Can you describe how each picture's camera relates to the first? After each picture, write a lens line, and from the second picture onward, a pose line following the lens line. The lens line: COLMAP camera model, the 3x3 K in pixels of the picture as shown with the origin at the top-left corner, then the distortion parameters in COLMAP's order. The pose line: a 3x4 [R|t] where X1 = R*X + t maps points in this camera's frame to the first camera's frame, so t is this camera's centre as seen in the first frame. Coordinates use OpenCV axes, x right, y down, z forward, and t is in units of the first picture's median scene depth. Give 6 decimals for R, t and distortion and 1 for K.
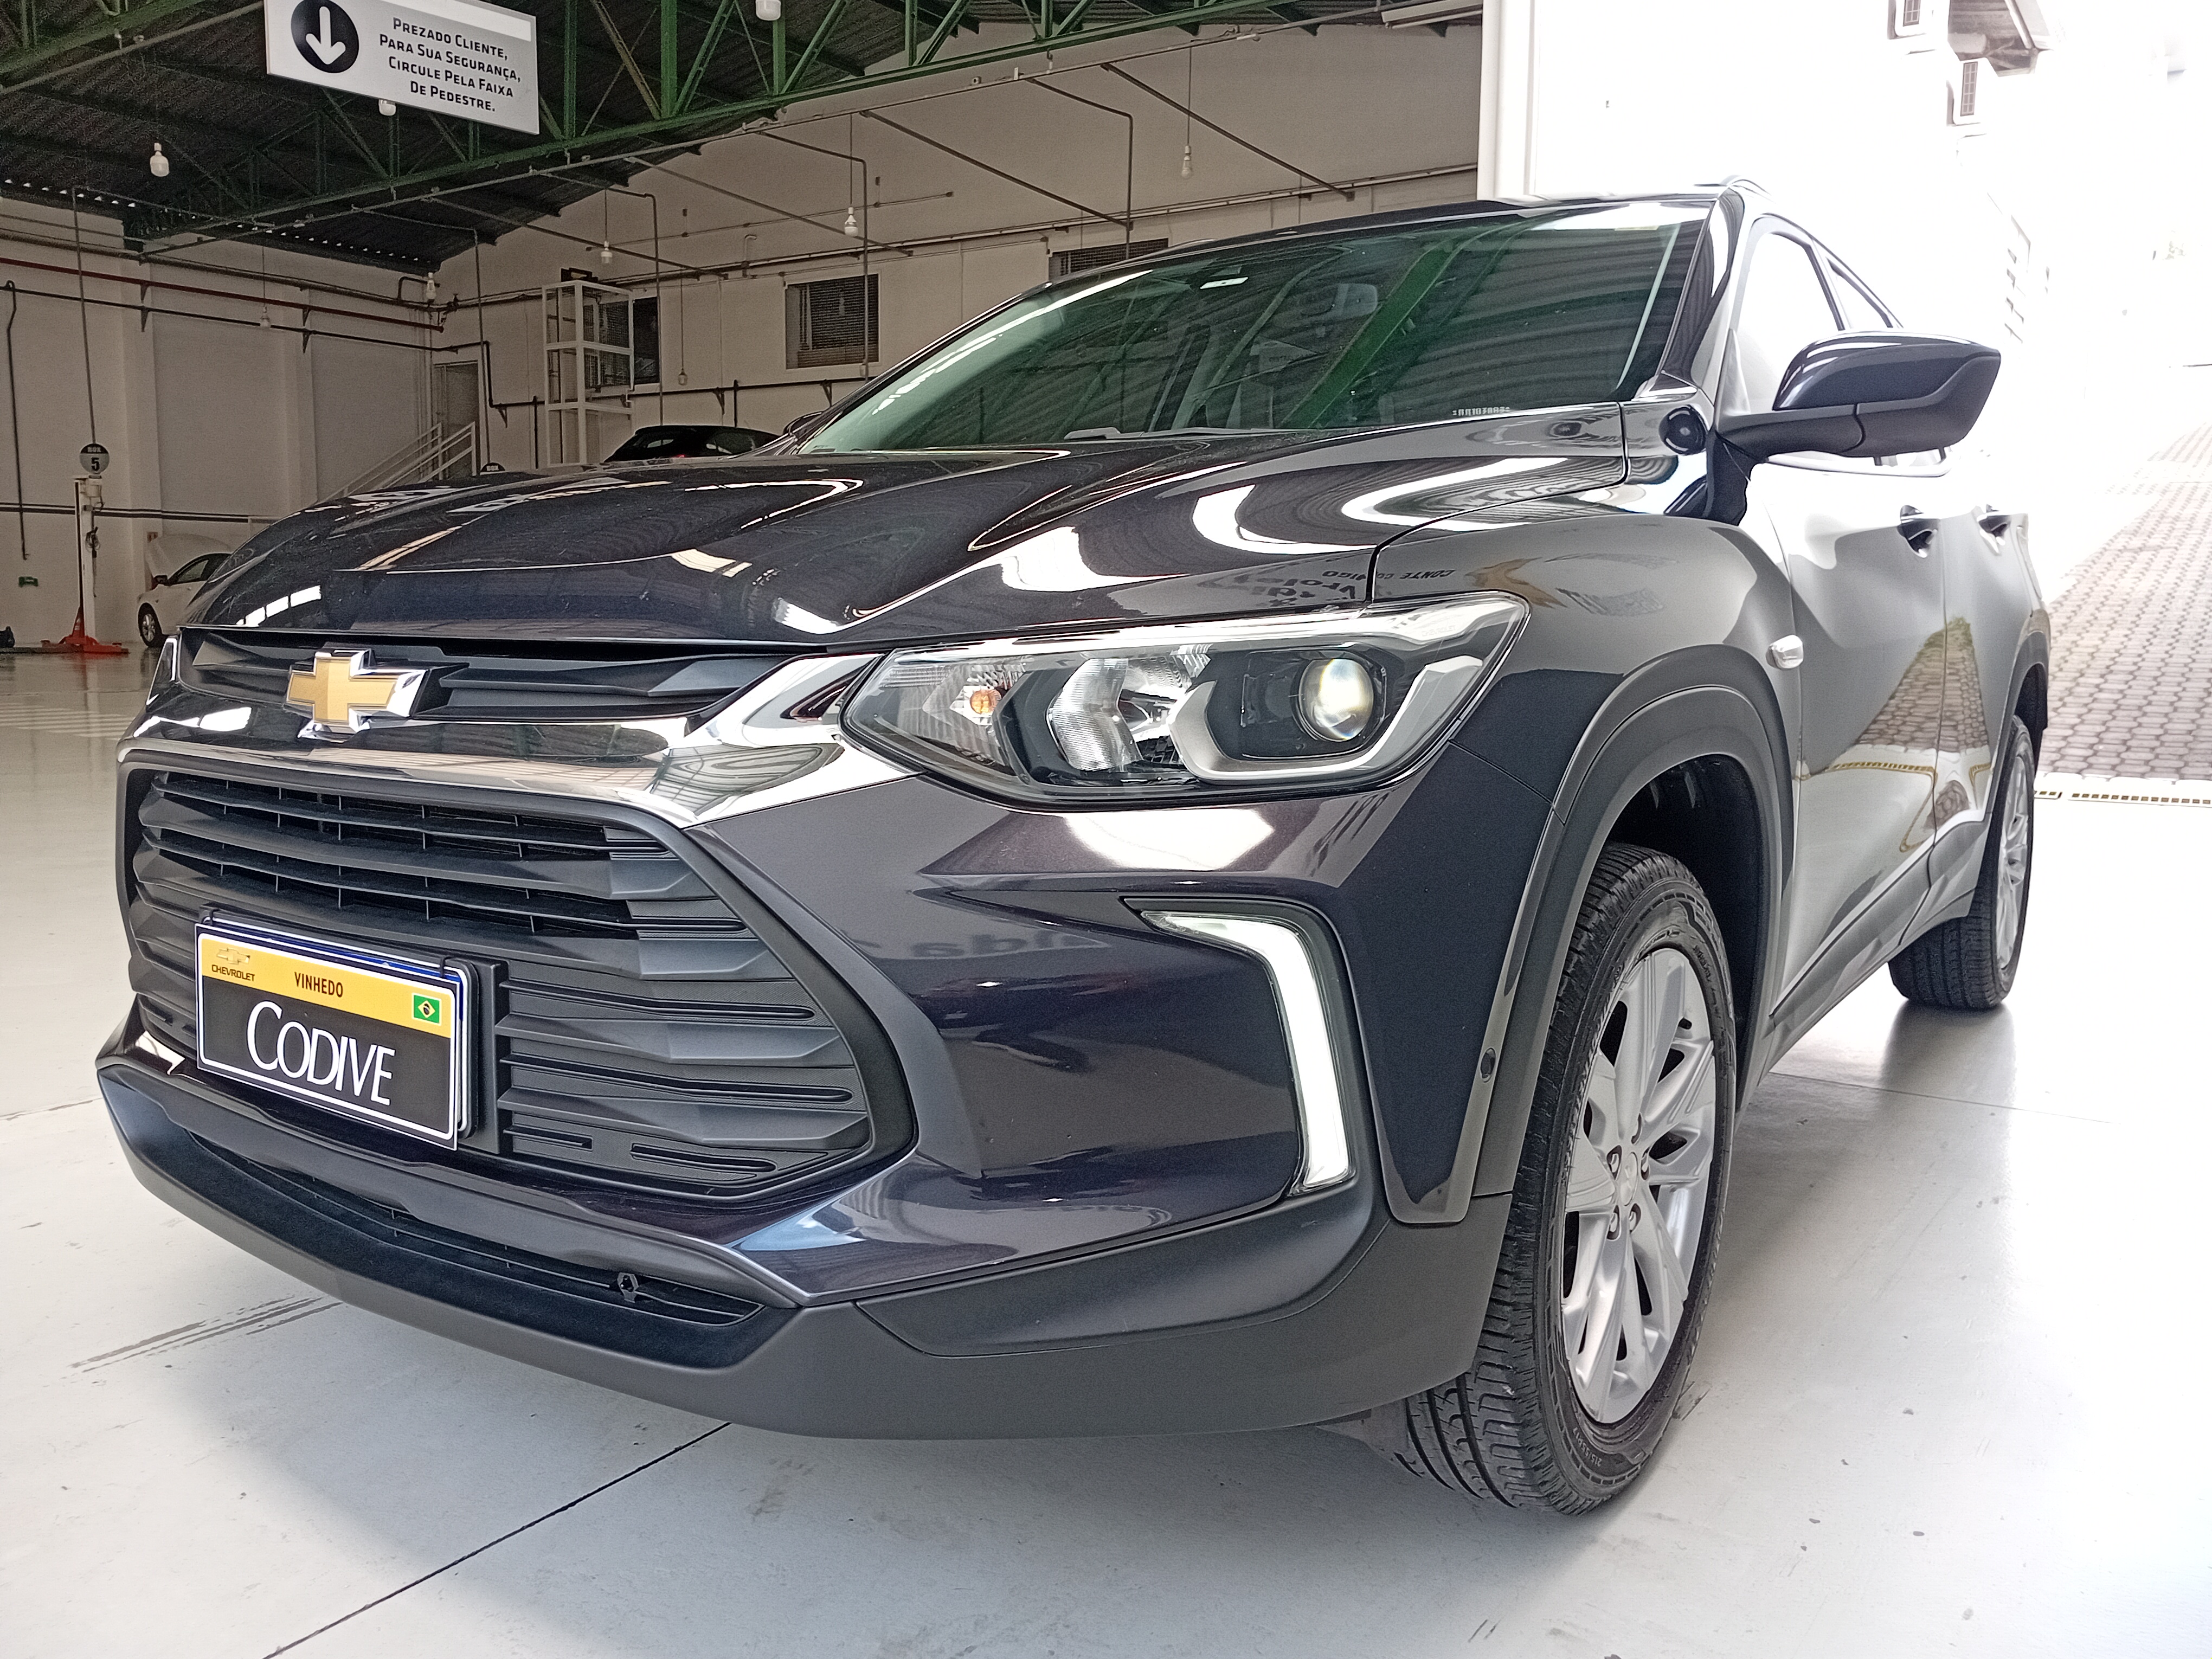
lens RADIAL K [[1727.1, 0, 1119.3], [0, 1727.1, 830.5], [0, 0, 1]] dist [0.103385, -0.193798]
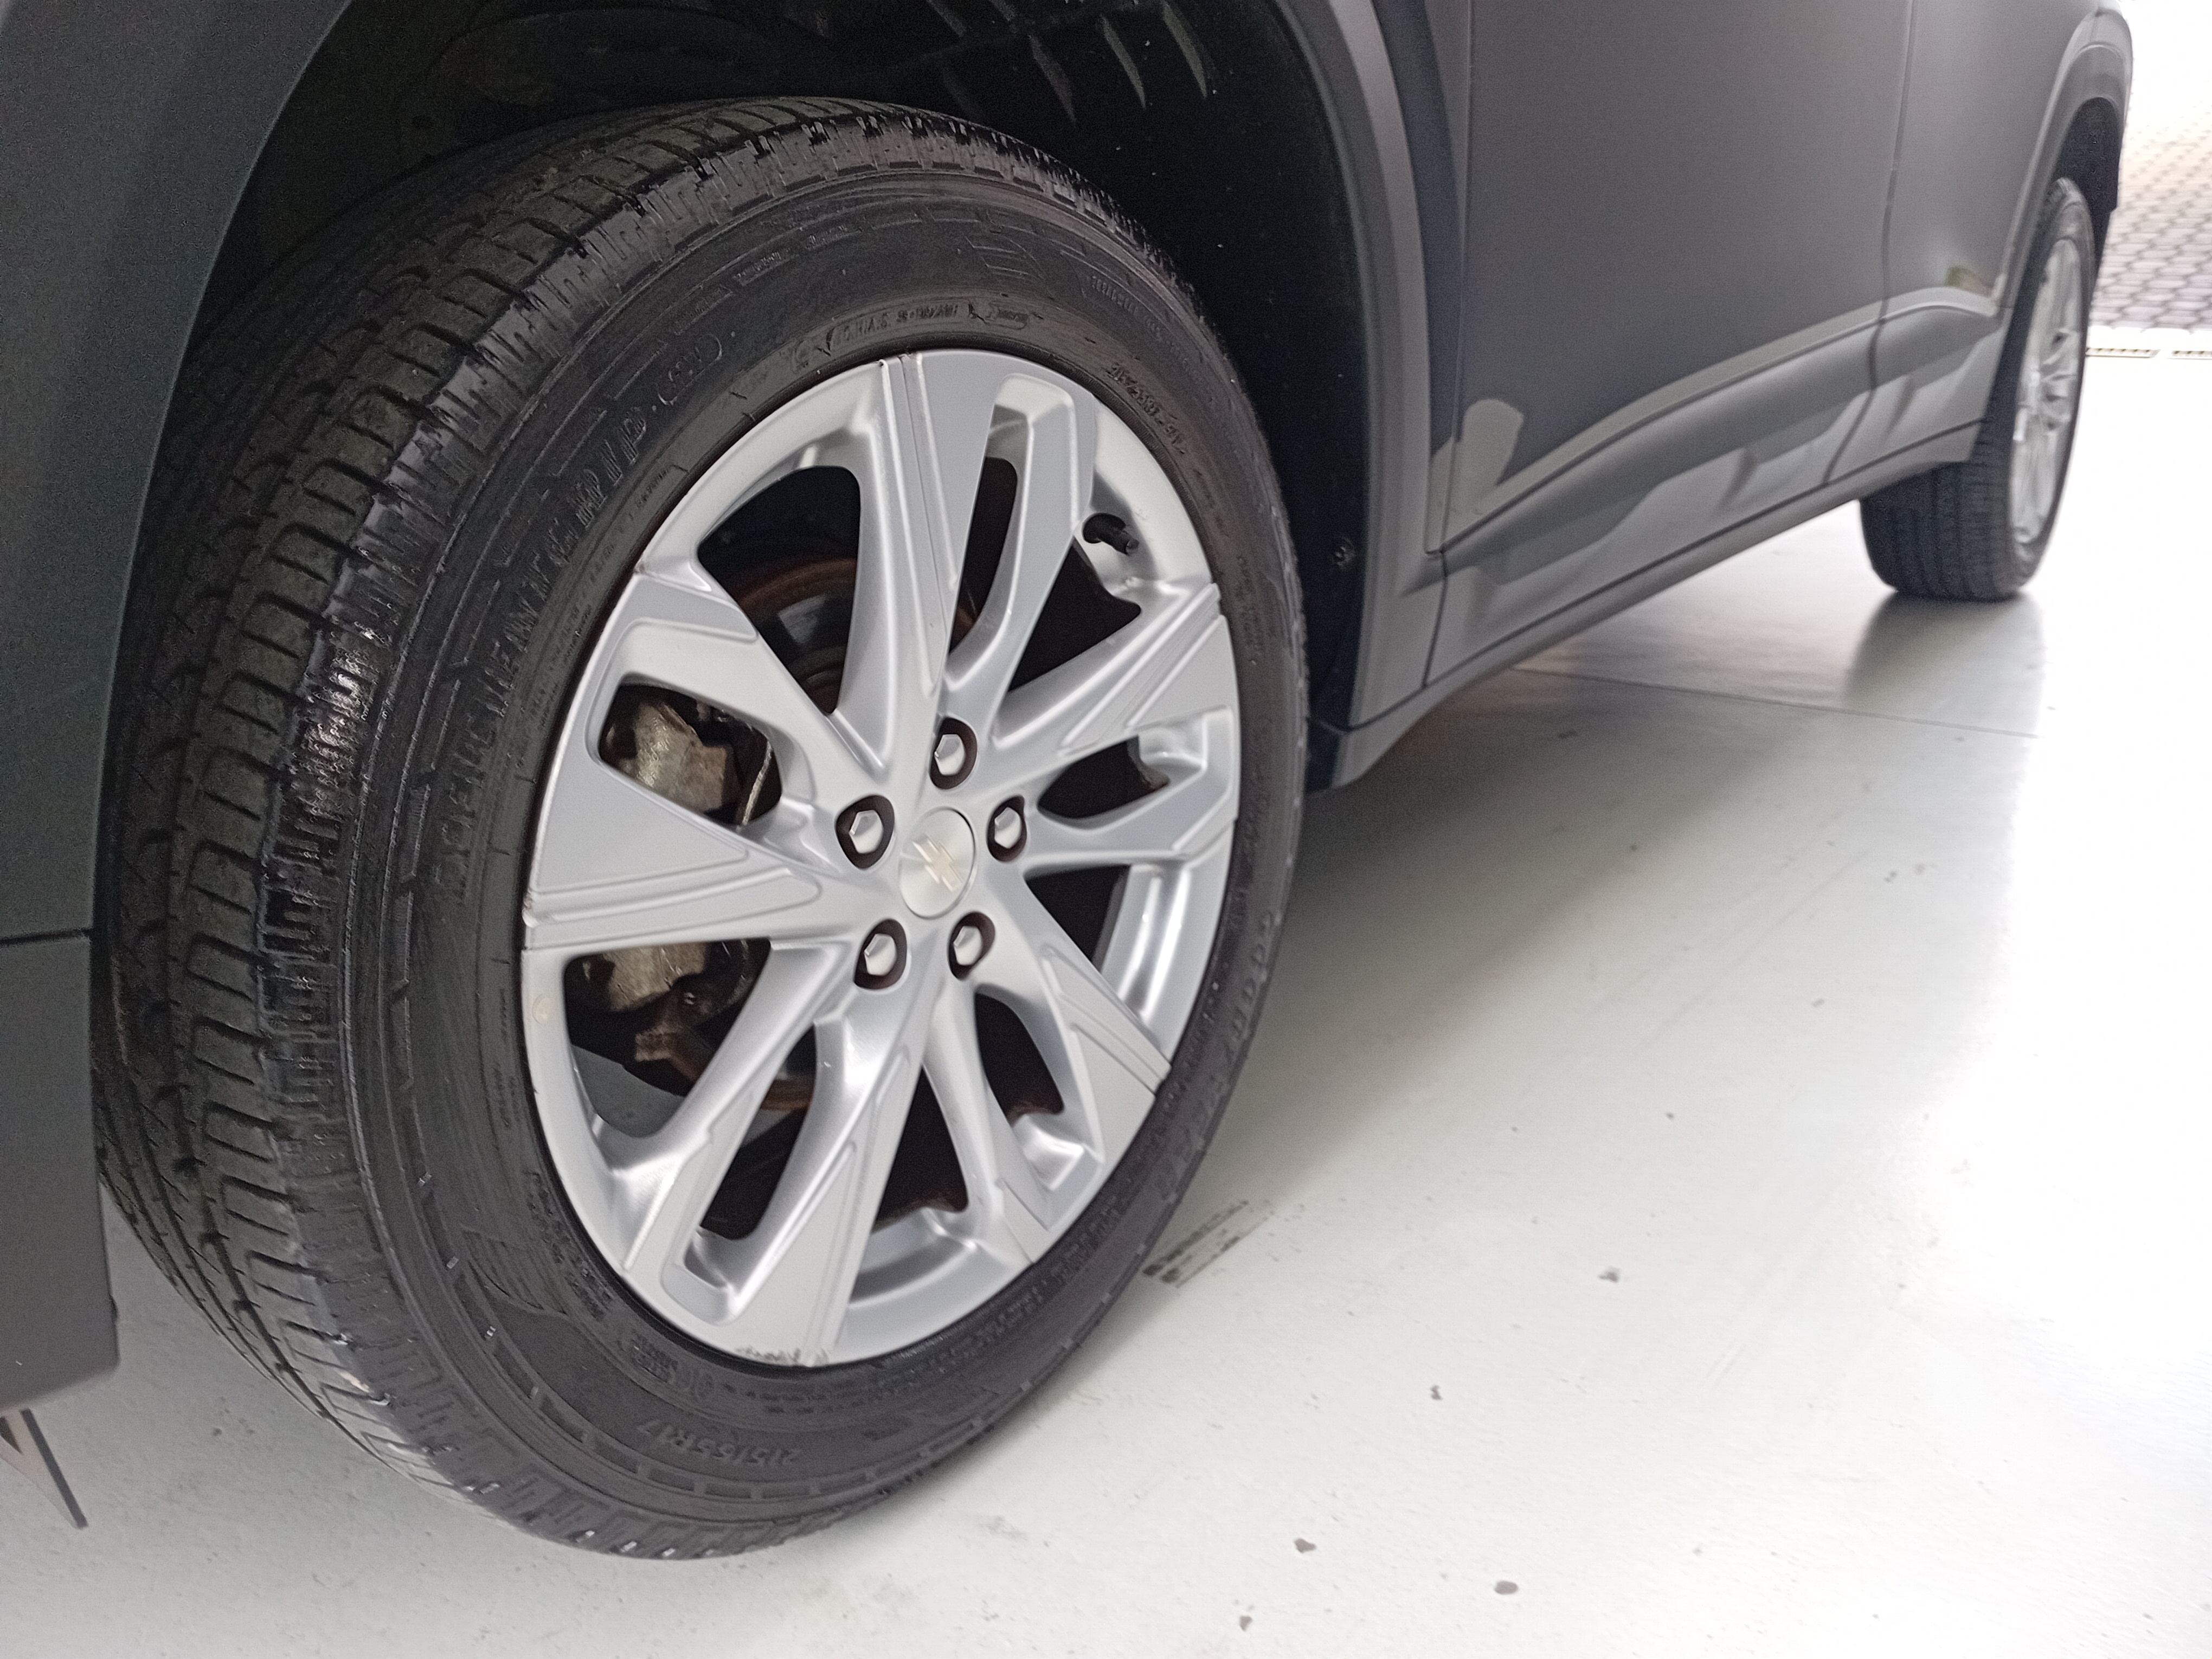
lens RADIAL K [[1700.9, 0, 1052.4], [0, 1700.9, 823.8], [0, 0, 1]] dist [0.051665, -0.098322]
pose [[0.995658, -0.014746, -0.091912, 0.398702], [0.031778, 0.981901, 0.186709, 0.113280], [0.087496, -0.188819, 0.978106, 0.601218]]
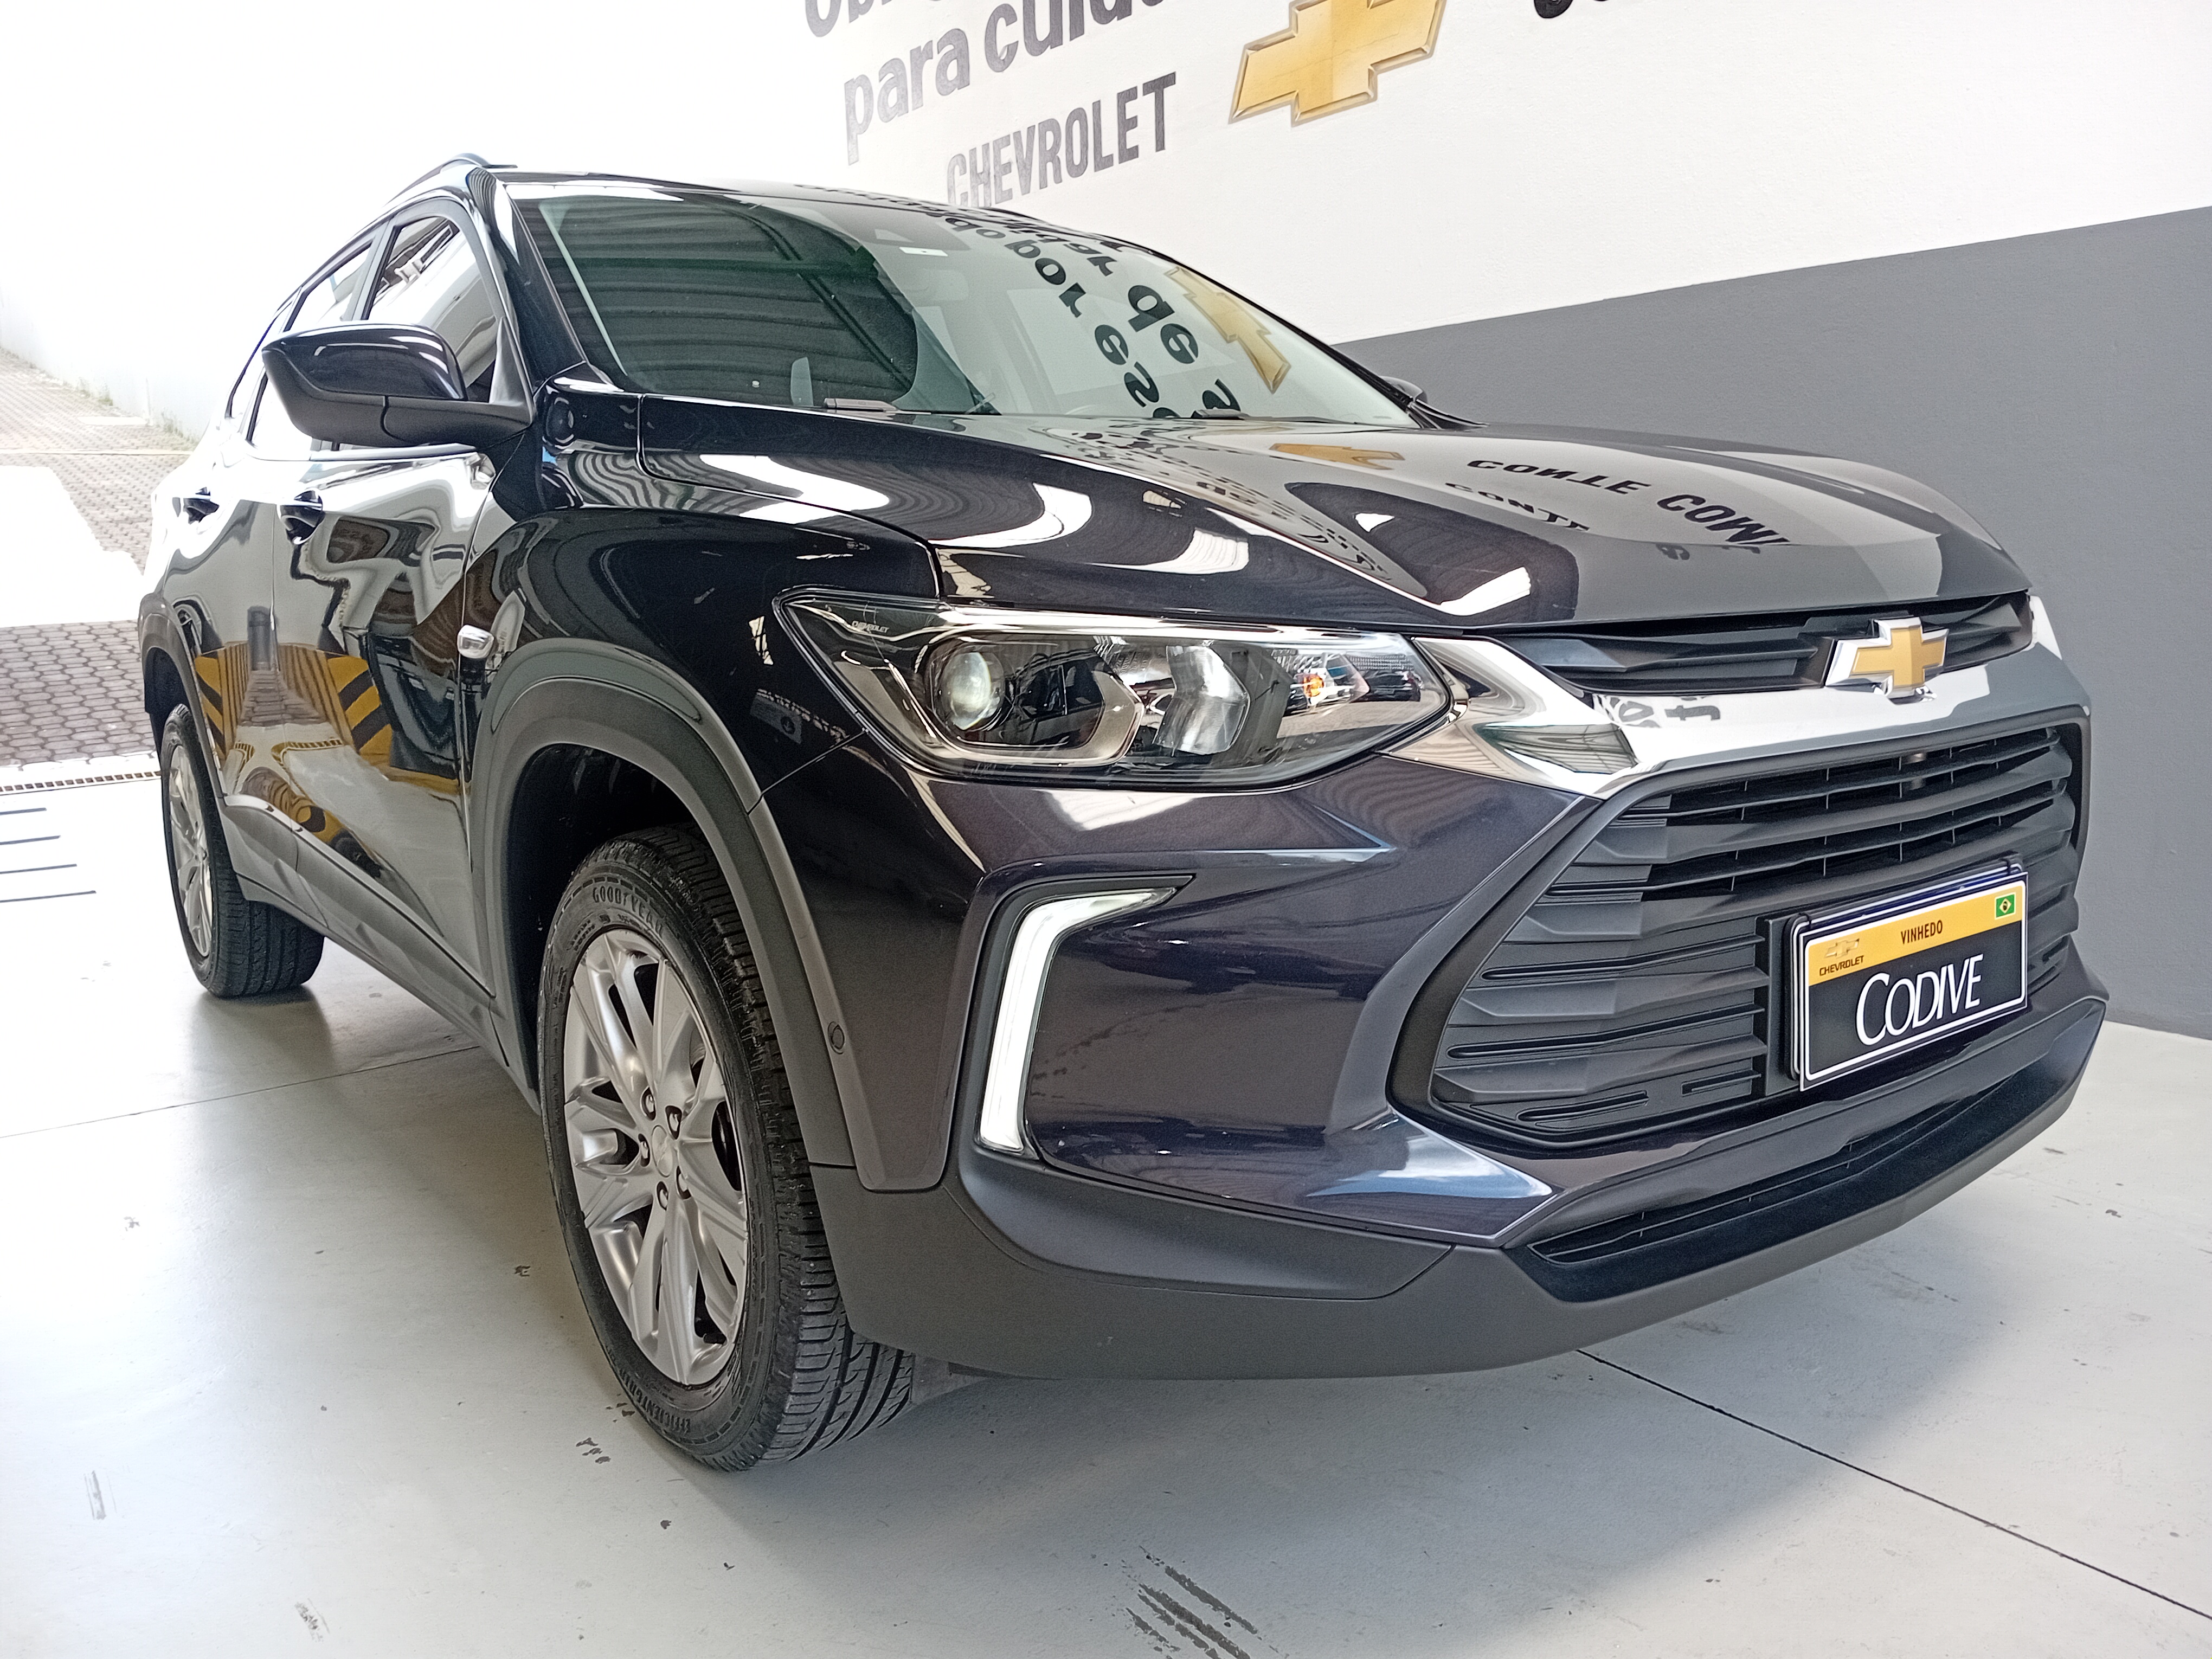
lens RADIAL K [[1727.1, 0, 1119.3], [0, 1727.1, 830.5], [0, 0, 1]] dist [0.103385, -0.193798]
pose [[0.278783, -0.173639, 0.944526, -1.474345], [0.151066, 0.979203, 0.135425, -0.177905], [-0.948398, 0.104932, 0.299216, 1.051330]]
